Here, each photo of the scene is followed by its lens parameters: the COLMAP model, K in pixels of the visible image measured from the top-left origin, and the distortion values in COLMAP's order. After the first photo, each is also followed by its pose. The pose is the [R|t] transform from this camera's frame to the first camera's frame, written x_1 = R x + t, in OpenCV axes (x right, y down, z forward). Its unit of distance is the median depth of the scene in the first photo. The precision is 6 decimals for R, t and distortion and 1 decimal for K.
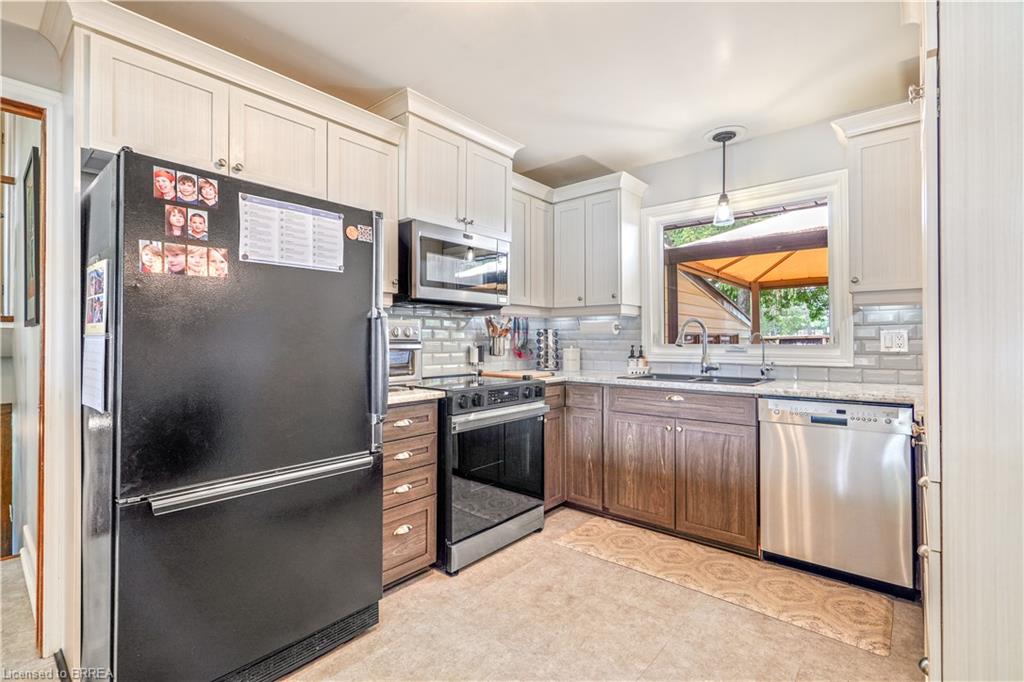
lens RADIAL K [[472.2, 0, 511.7], [0, 472.2, 338.1], [0, 0, 1]] dist [-0.002641, 0.002336]
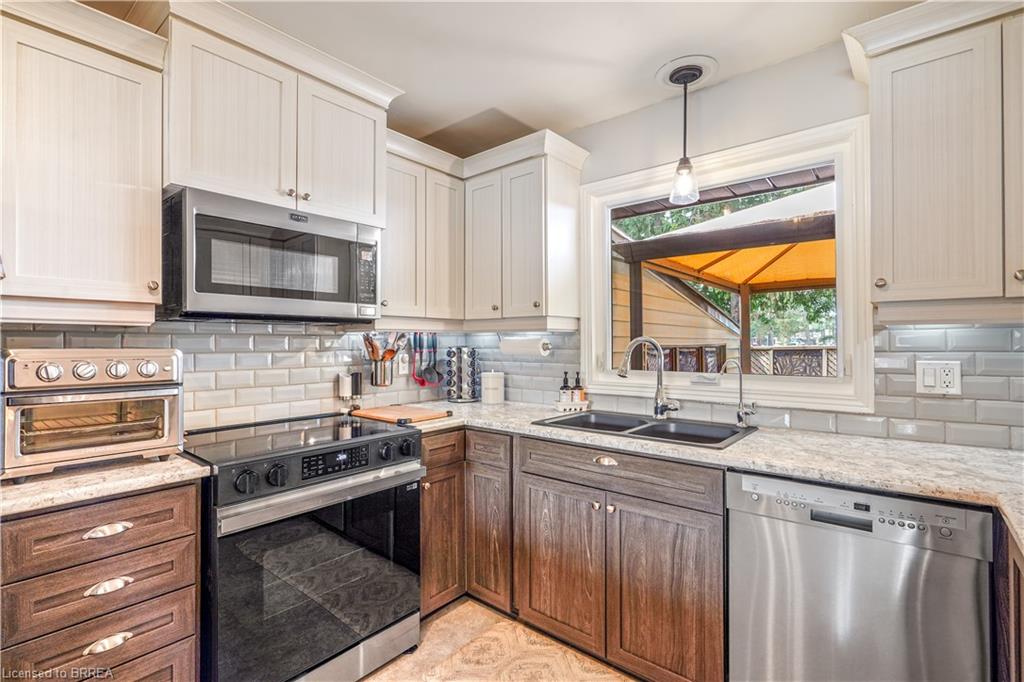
lens RADIAL K [[472.2, 0, 511.7], [0, 472.2, 341.7], [0, 0, 1]] dist [-0.002641, 0.002336]
pose [[0.999992, -0.000565, 0.003852, 0.193185], [0.000548, 0.999990, 0.004367, -0.039352], [-0.003854, -0.004365, 0.999983, 0.308335]]
